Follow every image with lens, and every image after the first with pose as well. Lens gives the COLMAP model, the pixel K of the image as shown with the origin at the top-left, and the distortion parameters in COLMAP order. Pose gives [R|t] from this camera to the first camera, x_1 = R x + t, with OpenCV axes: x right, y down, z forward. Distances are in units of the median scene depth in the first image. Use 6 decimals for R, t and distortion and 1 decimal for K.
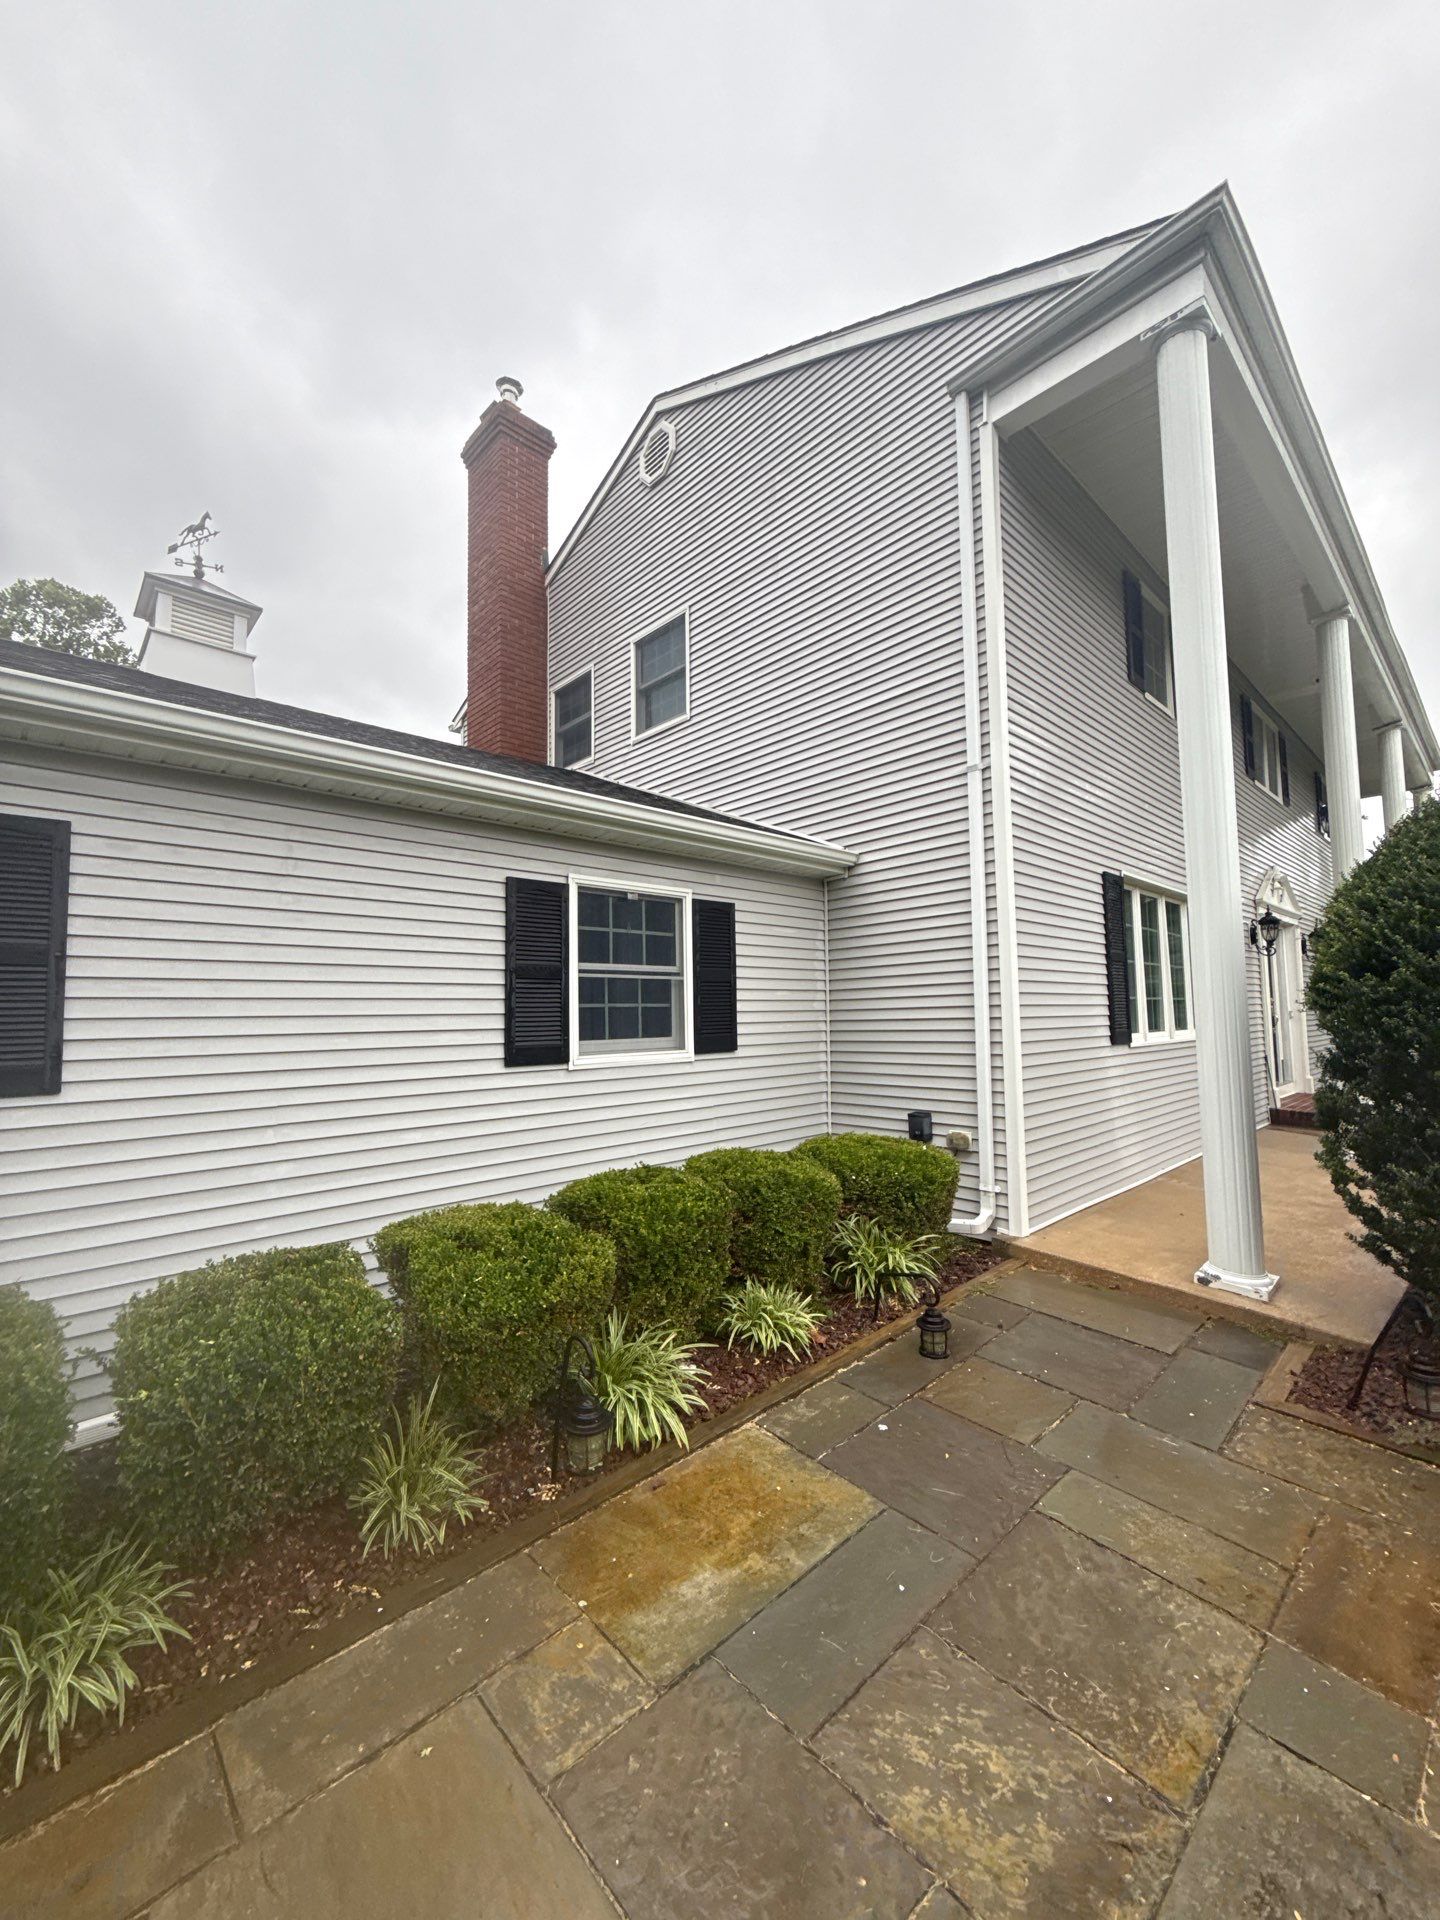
lens RADIAL K [[765.9, 0, 729.0], [0, 765.9, 960.4], [0, 0, 1]] dist [0.000616, -0.000486]
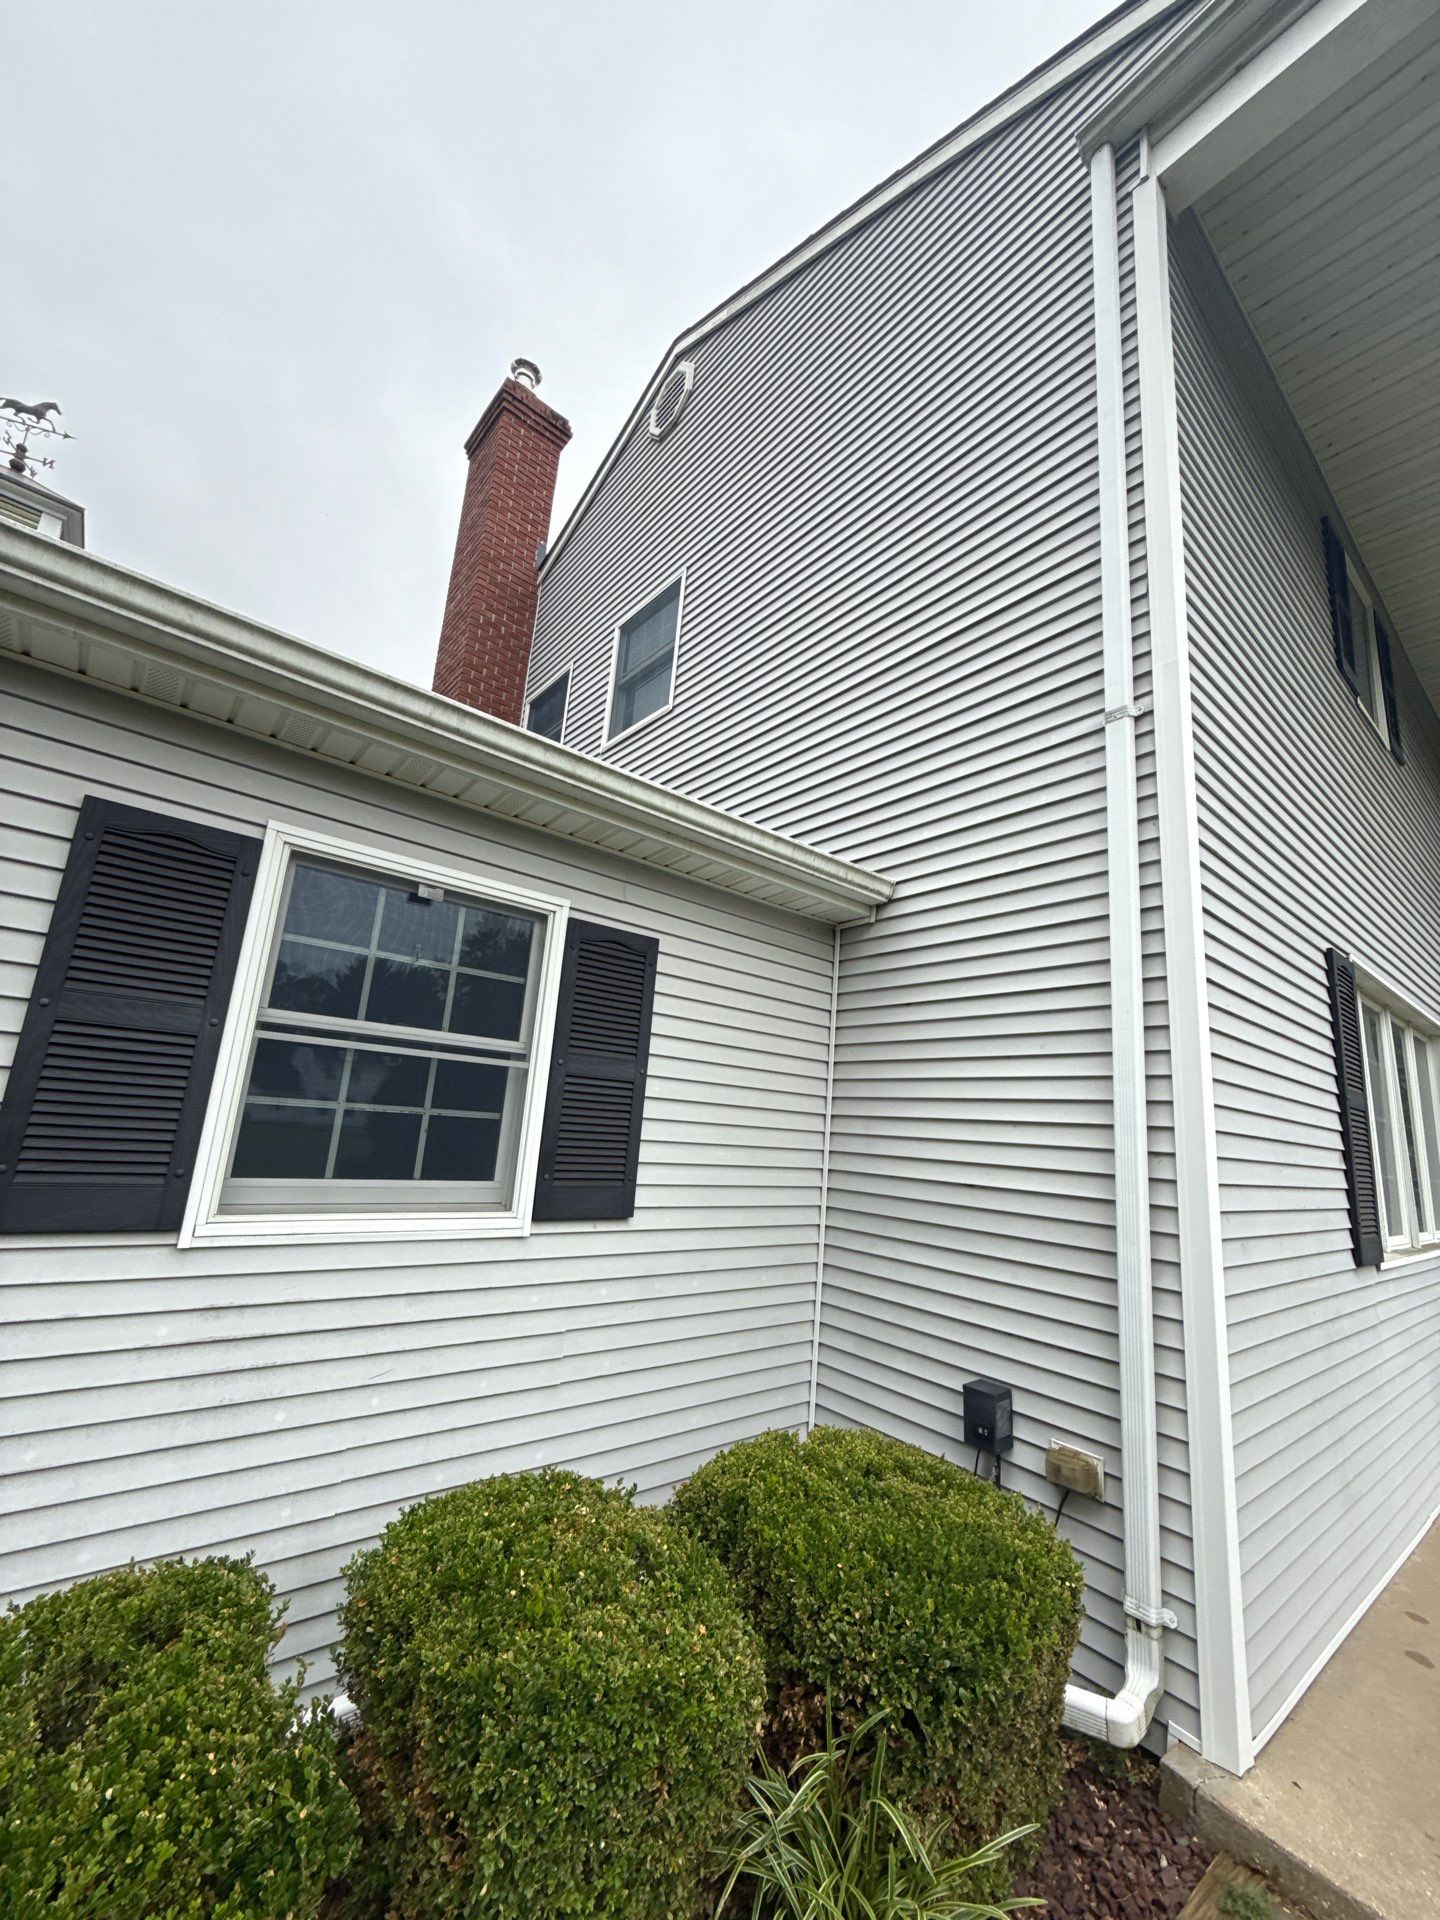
lens RADIAL K [[765.9, 0, 725.3], [0, 765.9, 960.0], [0, 0, 1]] dist [0.000616, -0.000486]
pose [[0.994091, 0.076315, -0.077191, 0.107496], [-0.086511, 0.986536, -0.138787, 0.013561], [0.065560, 0.144645, 0.987309, 0.506130]]
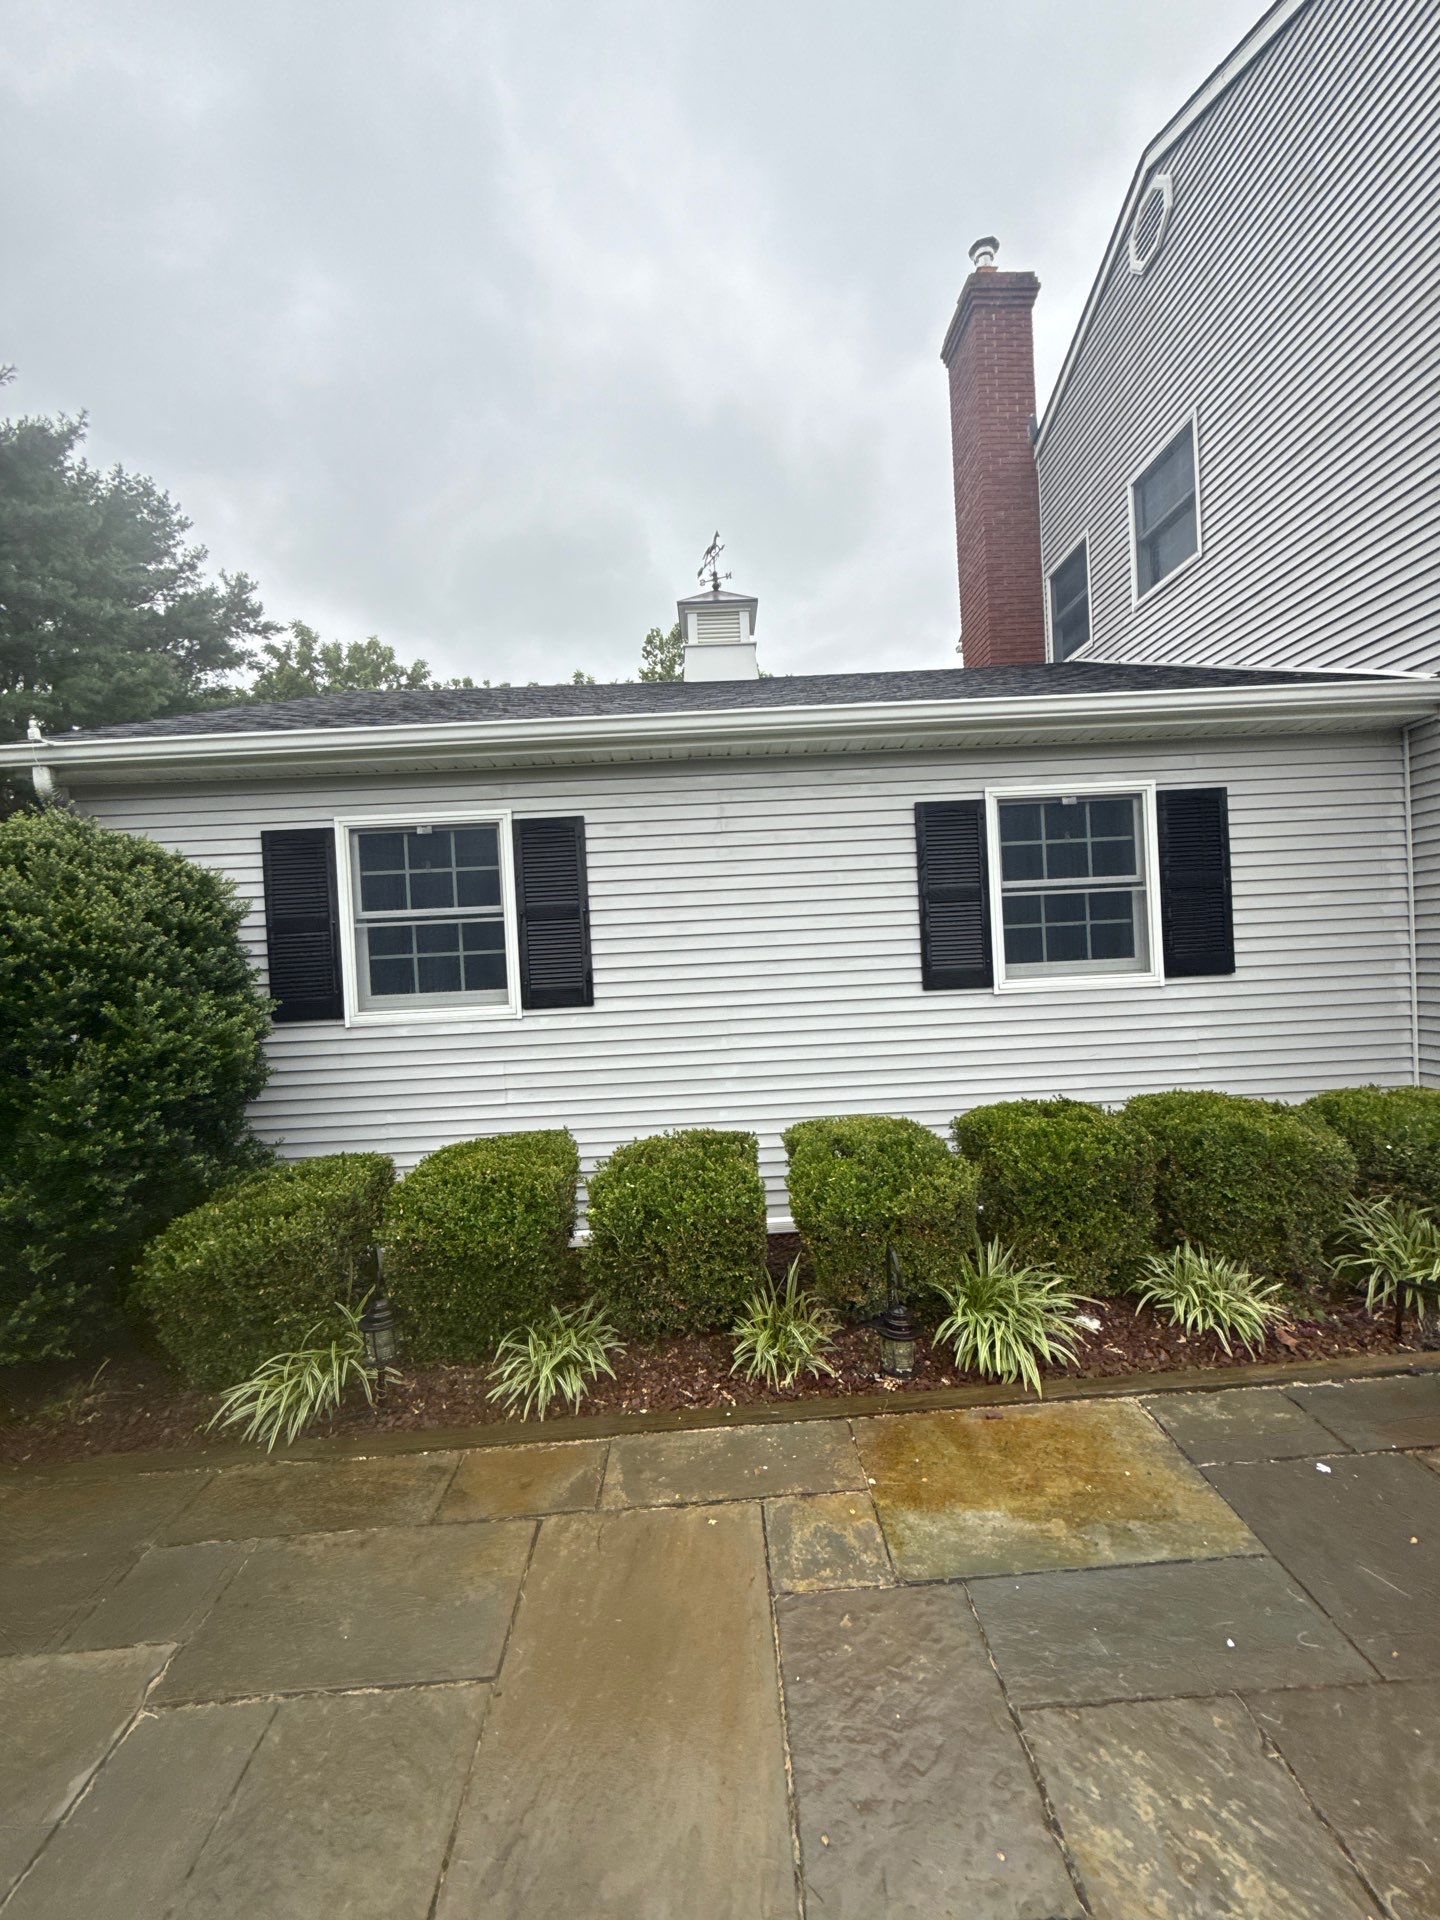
lens RADIAL K [[765.9, 0, 718.9], [0, 765.9, 962.7], [0, 0, 1]] dist [0.000616, -0.000486]
pose [[0.736593, -0.014260, -0.676186, 0.167400], [0.084059, 0.993956, 0.070606, 0.006005], [0.671092, -0.108847, 0.733340, 0.059072]]
